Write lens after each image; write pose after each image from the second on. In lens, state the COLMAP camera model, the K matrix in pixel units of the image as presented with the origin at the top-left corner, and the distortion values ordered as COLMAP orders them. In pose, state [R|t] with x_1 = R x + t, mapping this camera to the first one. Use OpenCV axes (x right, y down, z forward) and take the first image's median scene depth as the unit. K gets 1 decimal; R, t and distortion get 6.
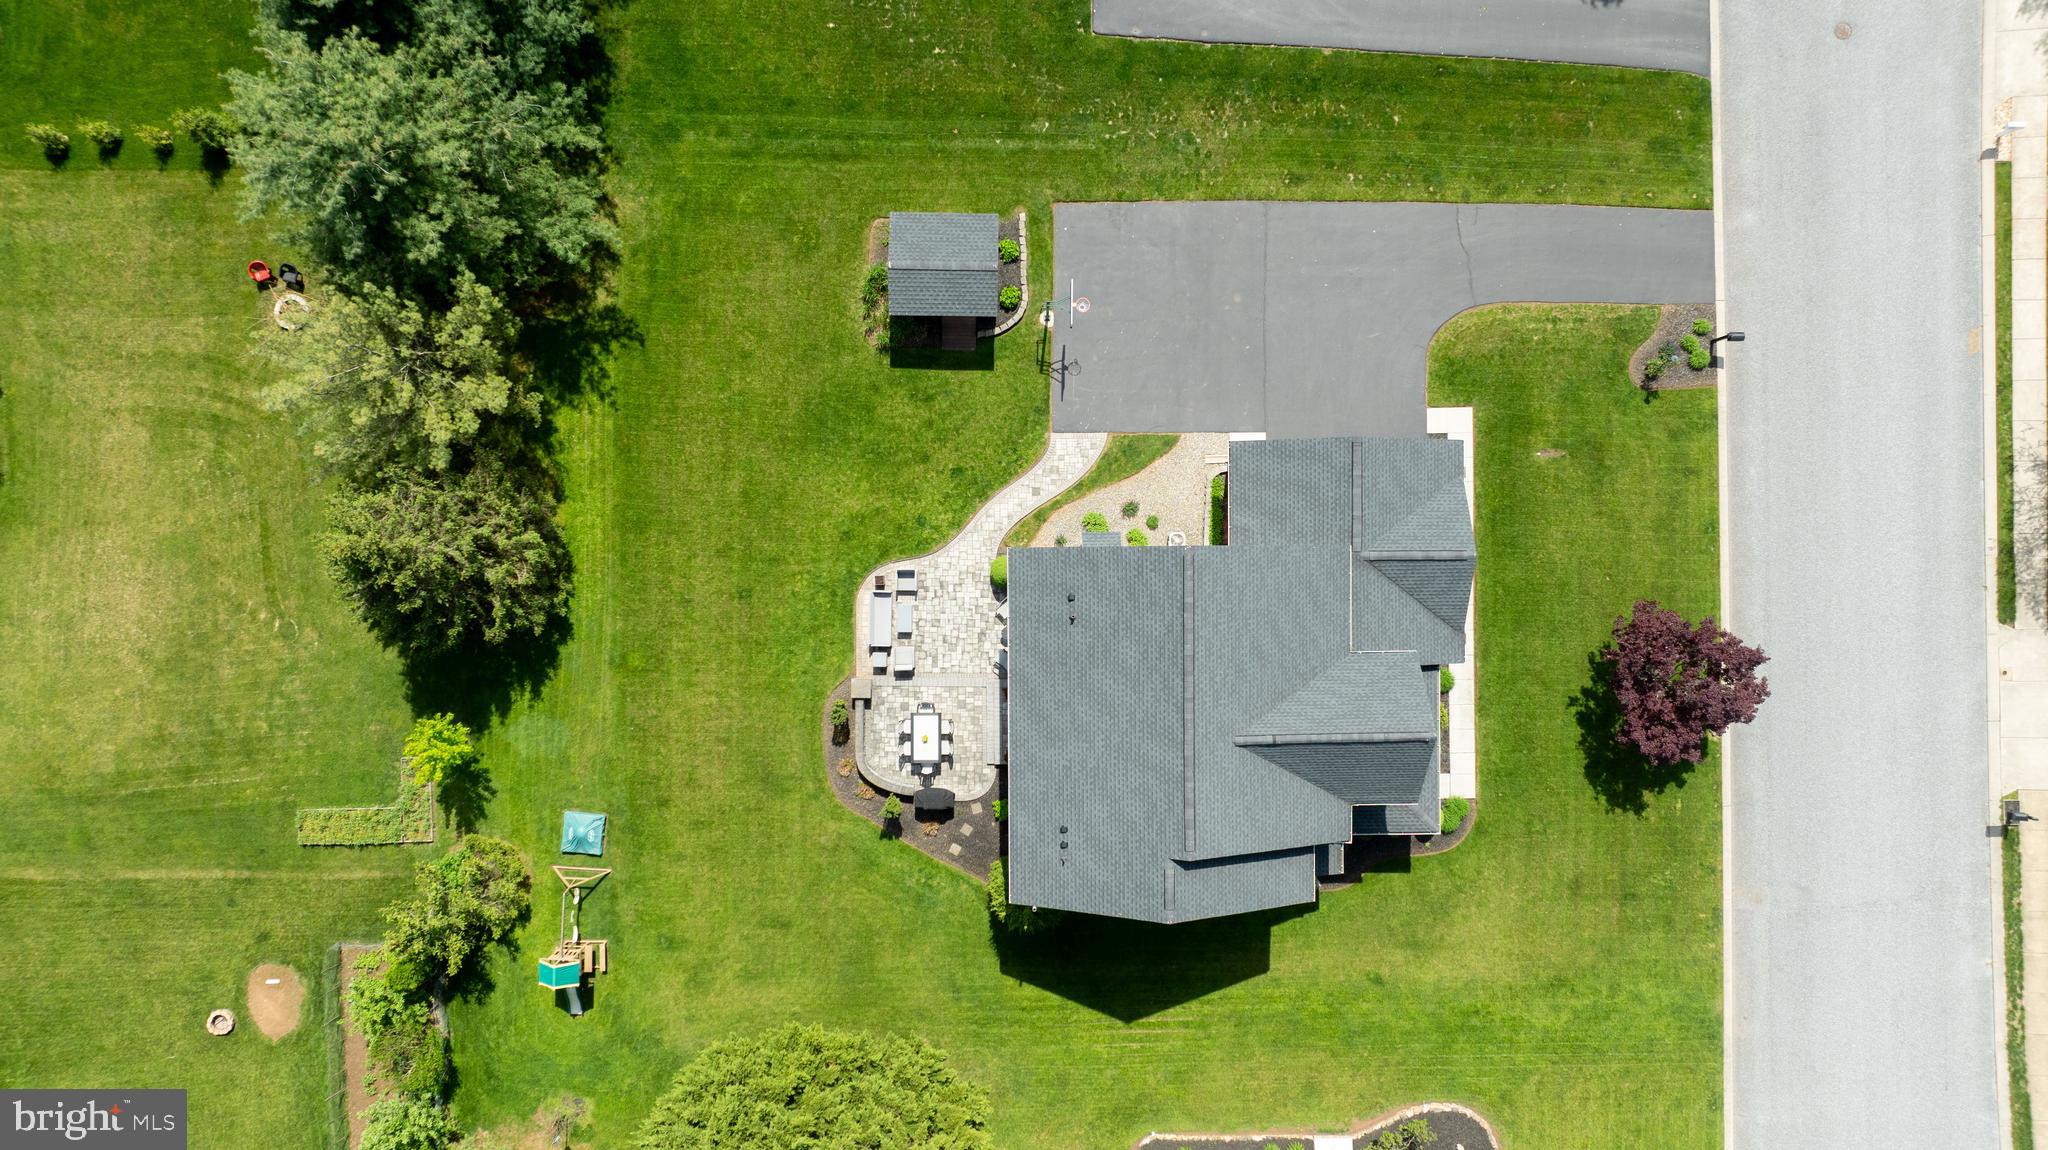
lens RADIAL K [[1439.2, 0, 1014.3], [0, 1439.2, 577.1], [0, 0, 1]] dist [-0.032523, 0.031495]
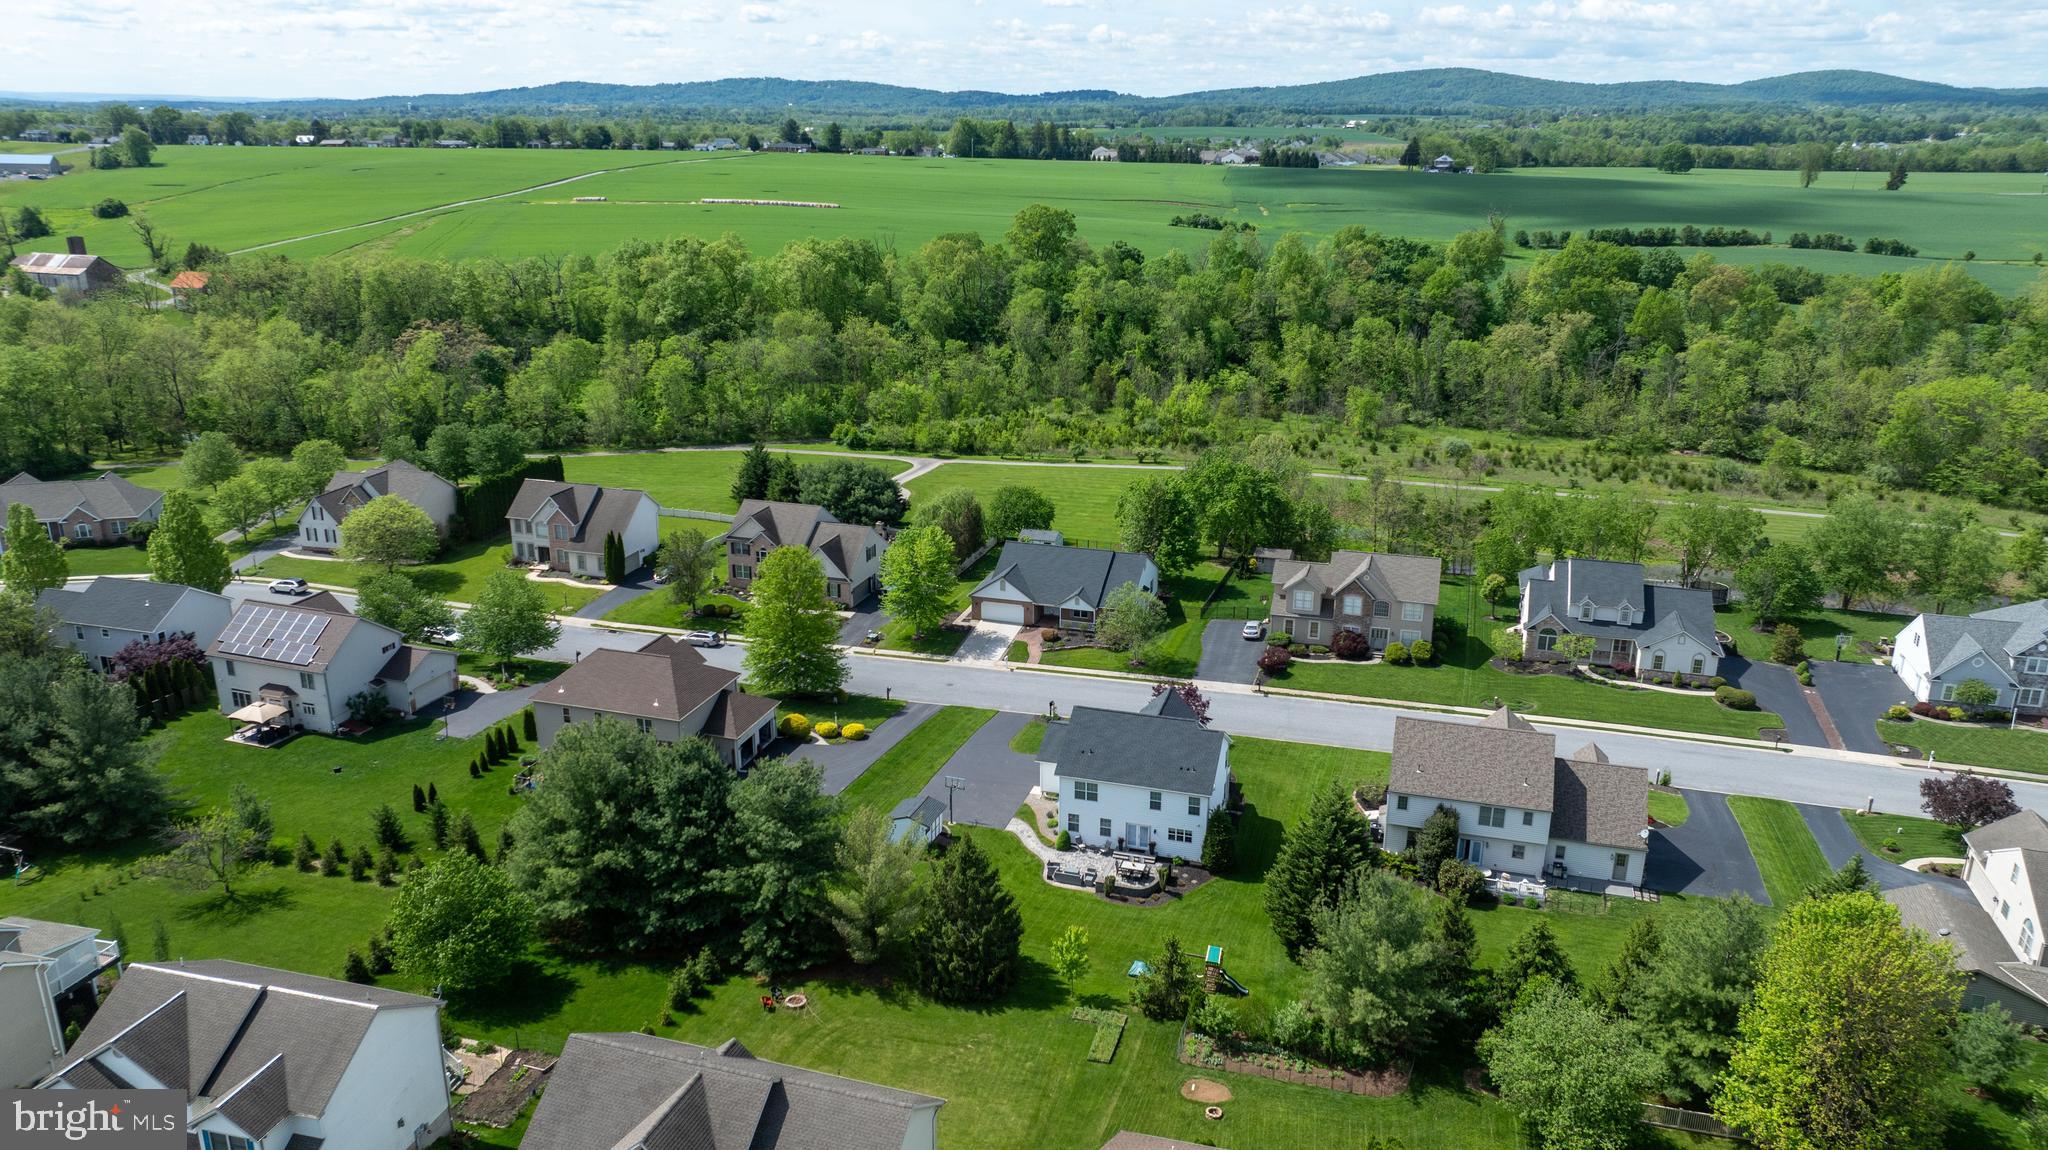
lens RADIAL K [[1439.2, 0, 1023.2], [0, 1439.2, 585.3], [0, 0, 1]] dist [-0.032523, 0.031495]
pose [[0.296289, -0.288125, 0.910602, -1.756288], [0.955077, 0.083007, -0.284496, 0.487393], [0.006384, 0.953988, 0.299776, 0.041027]]
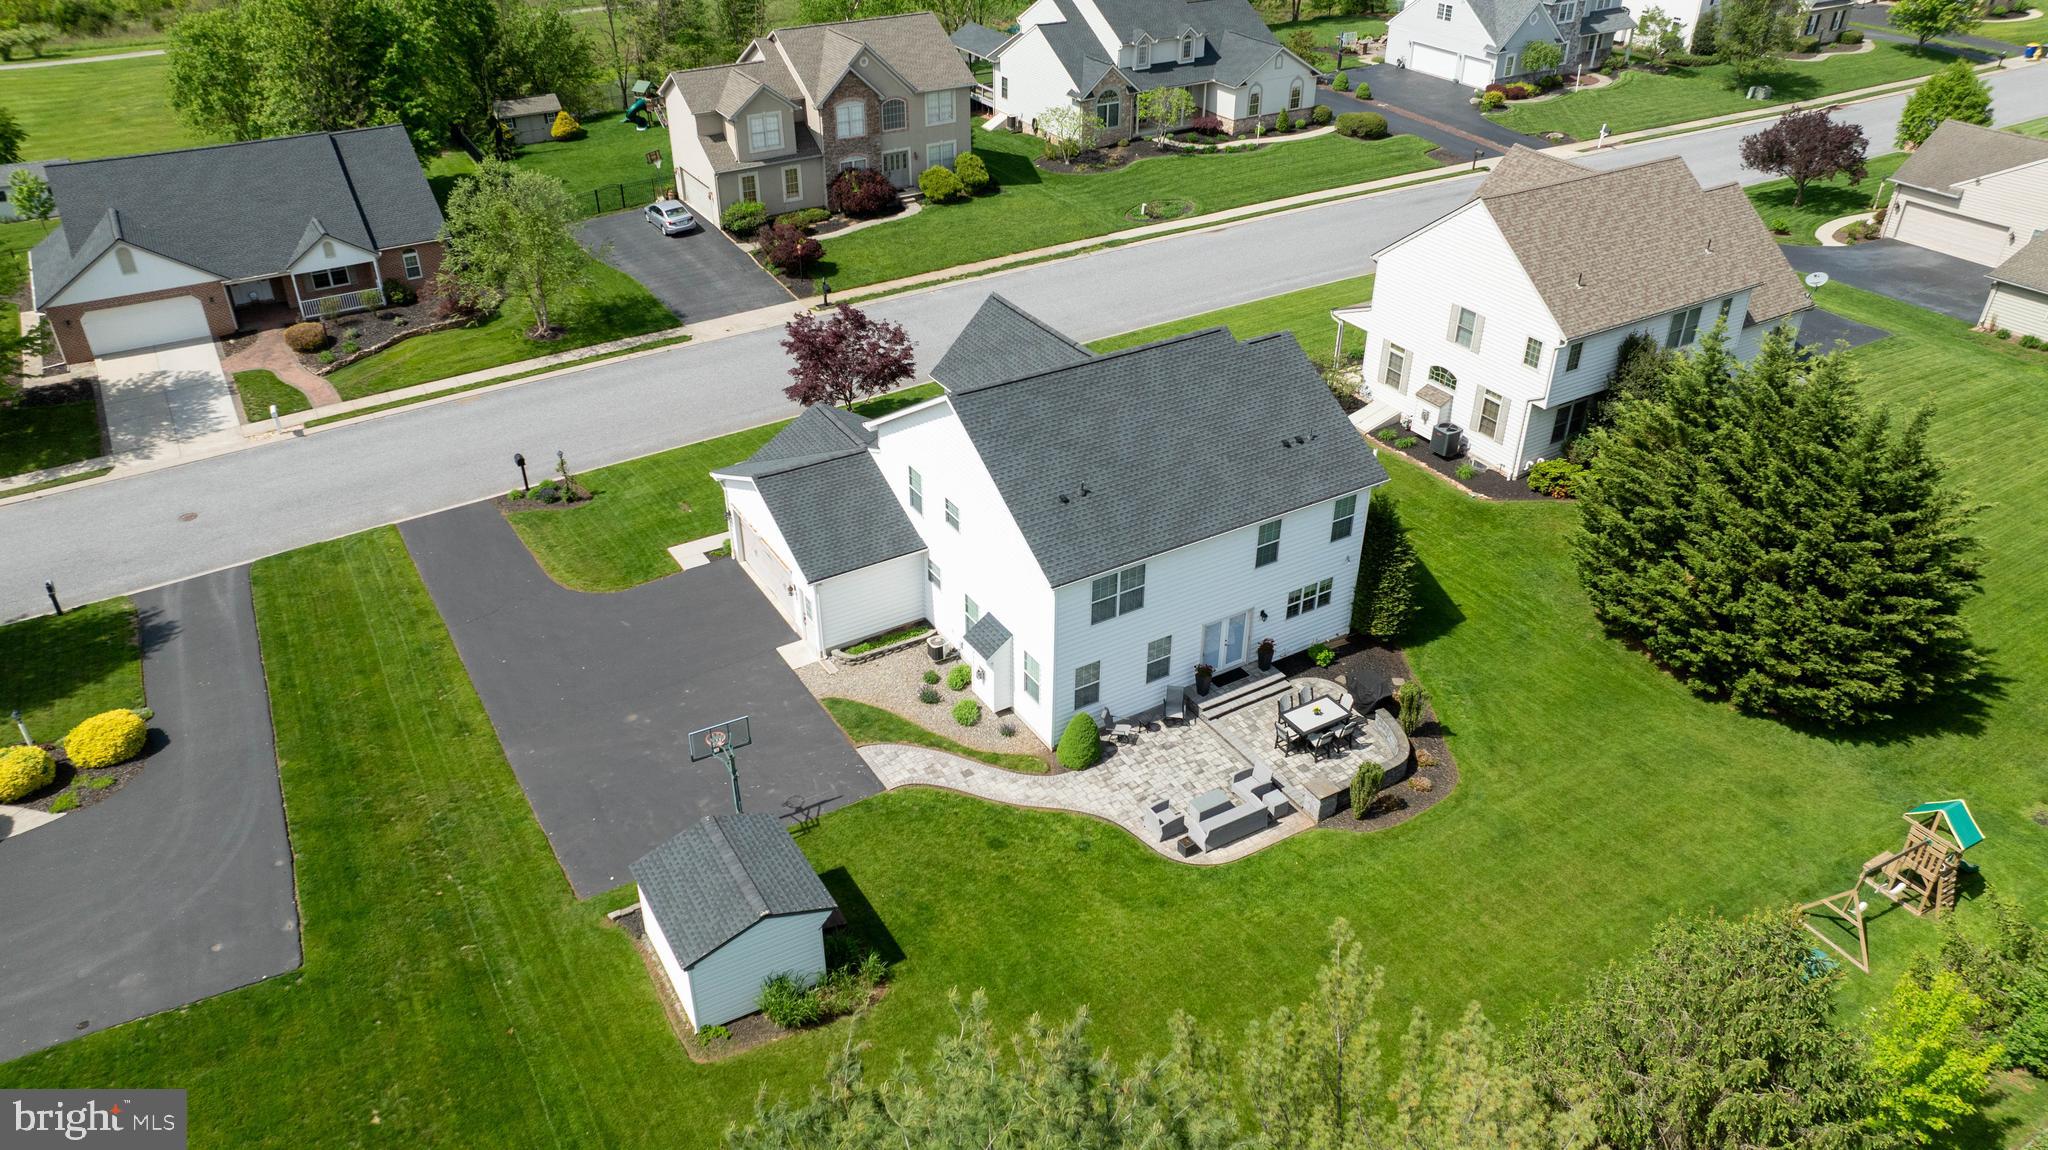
lens RADIAL K [[1439.2, 0, 1029.7], [0, 1439.2, 581.1], [0, 0, 1]] dist [-0.032523, 0.031495]
pose [[-0.513951, -0.449101, 0.730865, -0.505307], [0.857702, -0.283143, 0.429159, -0.325392], [0.014204, 0.847431, 0.530716, 0.517021]]
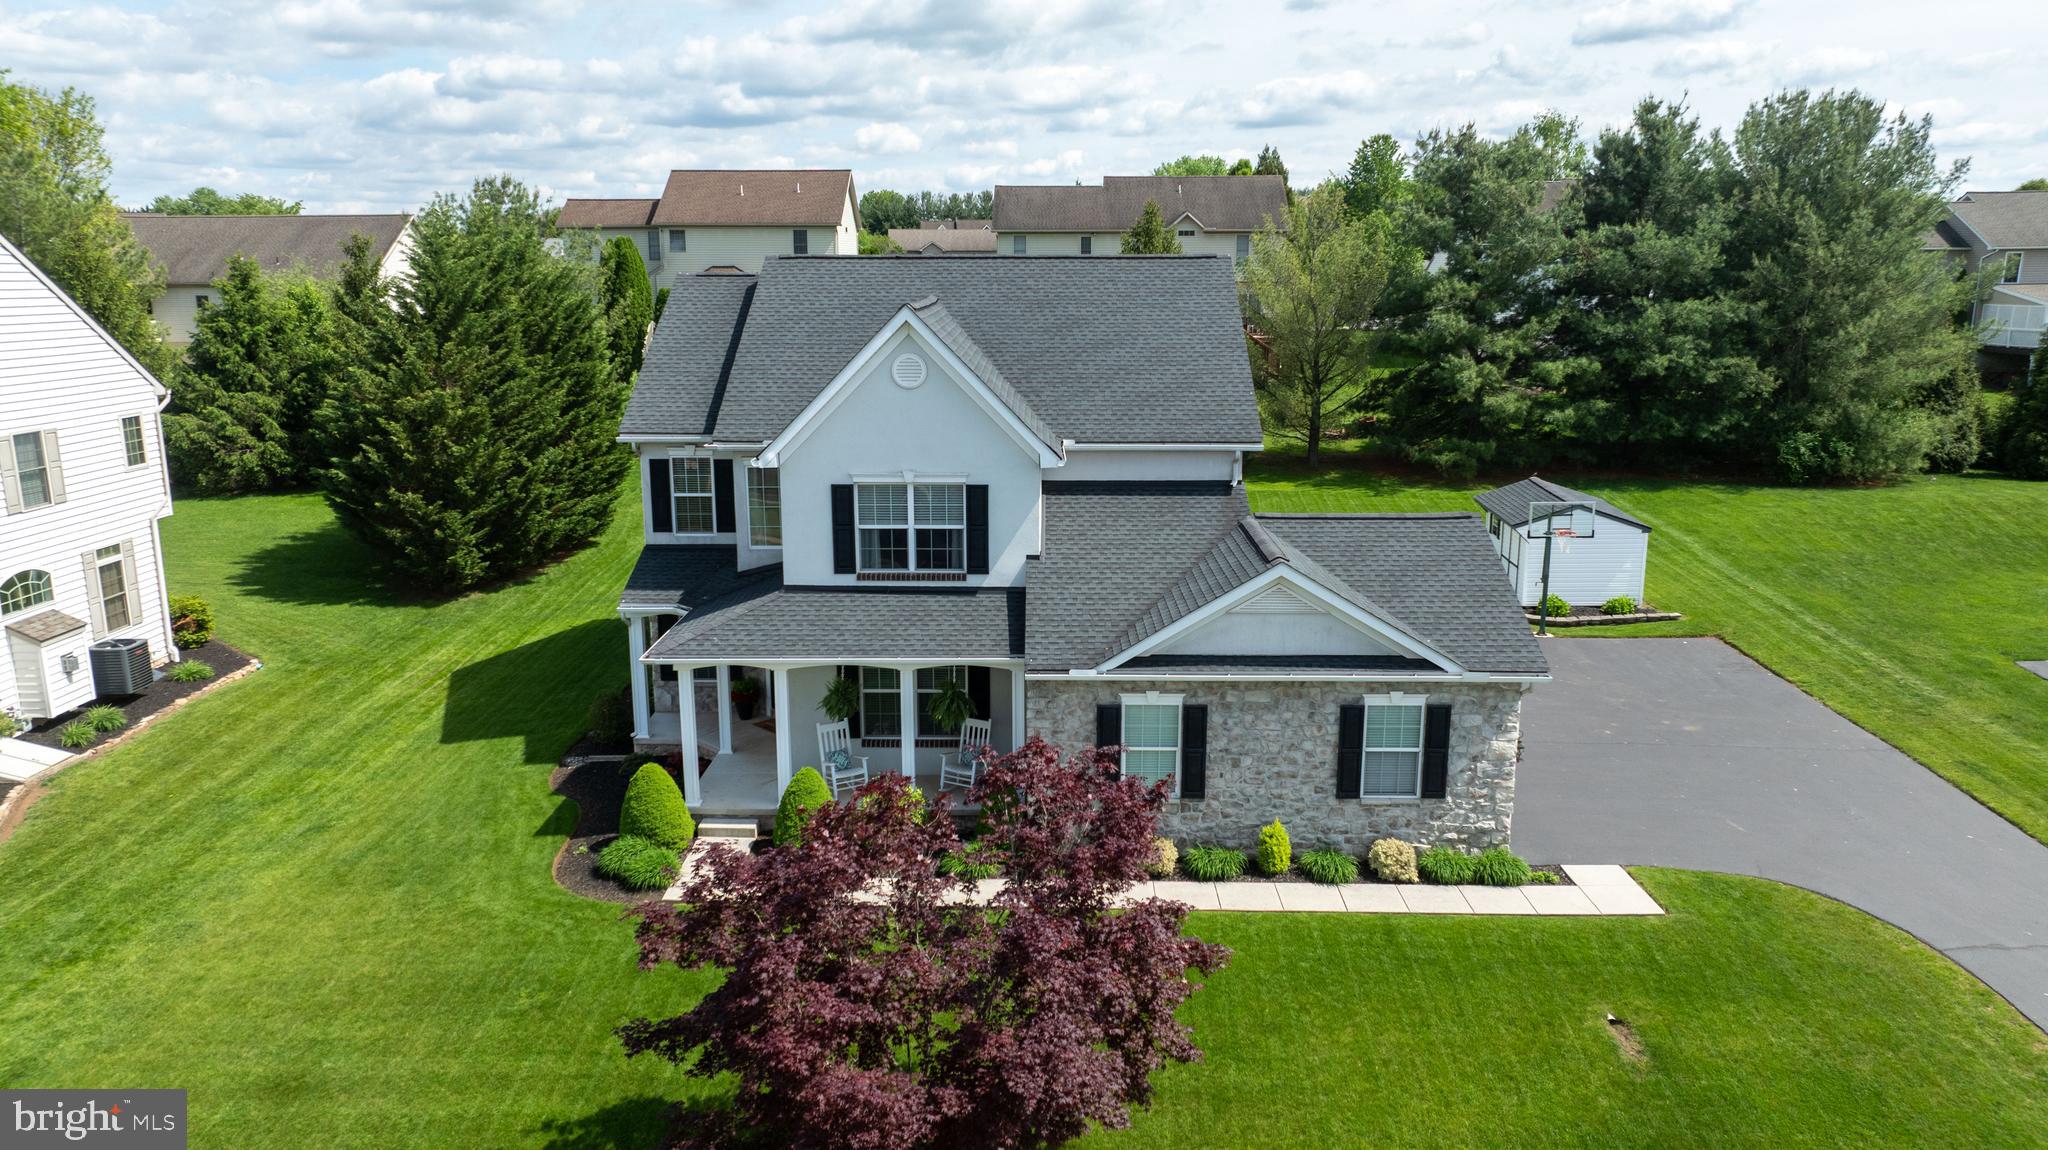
lens RADIAL K [[1439.2, 0, 1032.5], [0, 1439.2, 570.9], [0, 0, 1]] dist [-0.032523, 0.031495]
pose [[-0.024418, 0.222187, -0.974698, 0.677821], [-0.999631, -0.017039, 0.021159, 0.045774], [-0.011906, 0.974855, 0.222521, 0.824026]]
